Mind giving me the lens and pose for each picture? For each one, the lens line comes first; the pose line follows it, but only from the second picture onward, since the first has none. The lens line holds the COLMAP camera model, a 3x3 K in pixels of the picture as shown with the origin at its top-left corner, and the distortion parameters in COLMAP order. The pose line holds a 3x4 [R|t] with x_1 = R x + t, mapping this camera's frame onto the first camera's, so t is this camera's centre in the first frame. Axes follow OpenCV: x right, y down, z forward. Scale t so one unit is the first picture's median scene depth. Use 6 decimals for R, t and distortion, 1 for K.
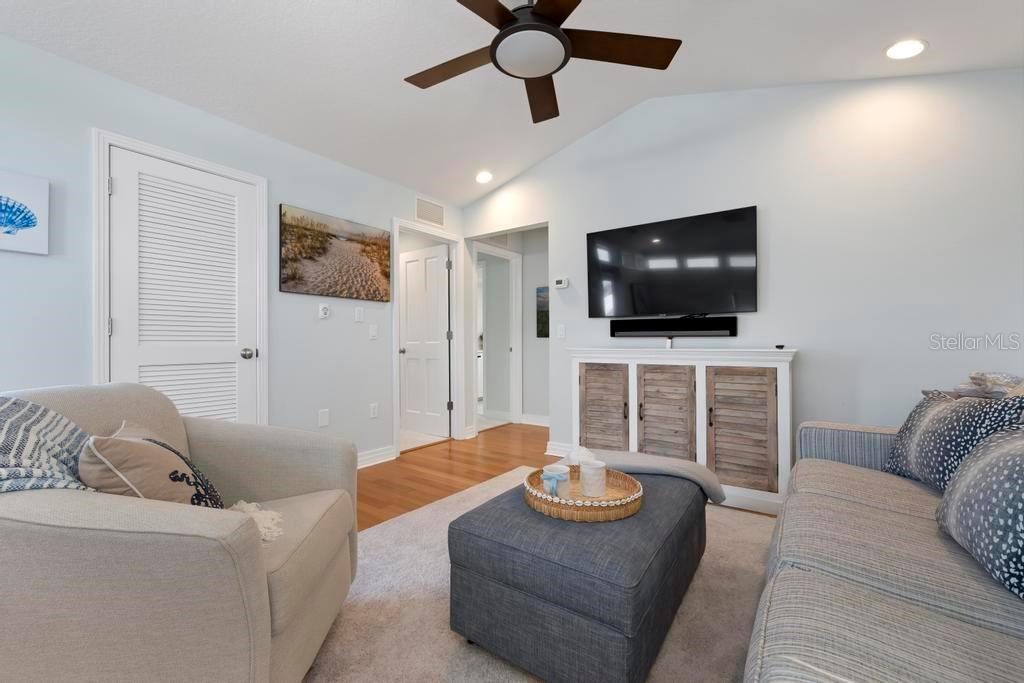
lens RADIAL K [[418.4, 0, 512.0], [0, 418.4, 341.5], [0, 0, 1]] dist [0.022805, 0.000061]
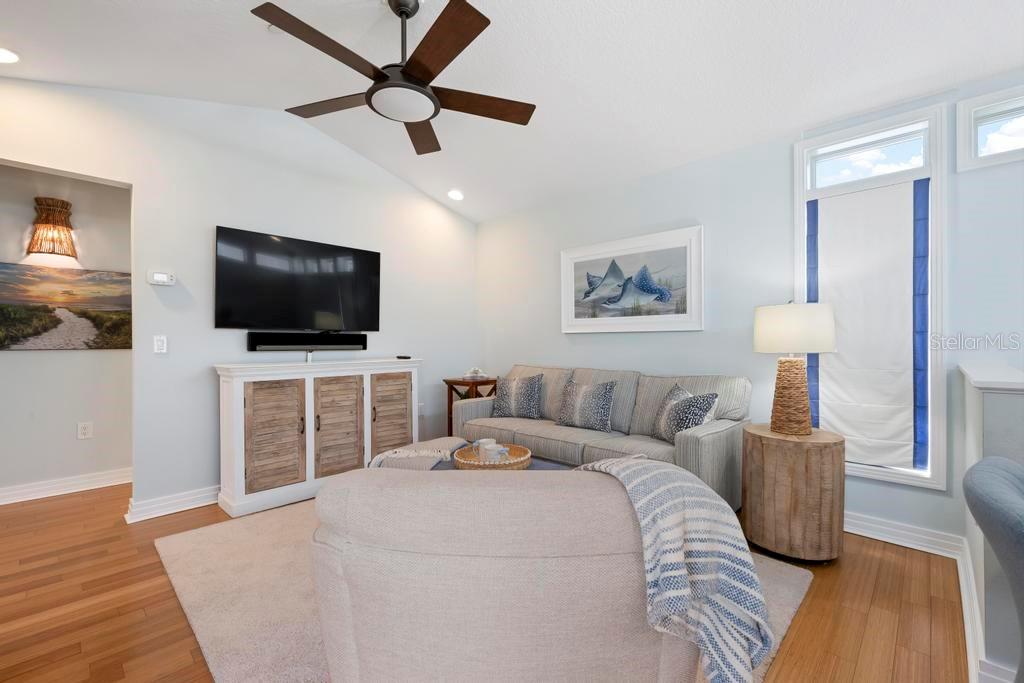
lens RADIAL K [[431.7, 0, 512.0], [0, 431.7, 341.5], [0, 0, 1]] dist [-0.001013, -0.000358]
pose [[0.142115, 0.006838, 0.989826, -0.691053], [0.001140, 0.999974, -0.007071, -0.027368], [-0.989849, 0.002134, 0.142104, 0.370311]]
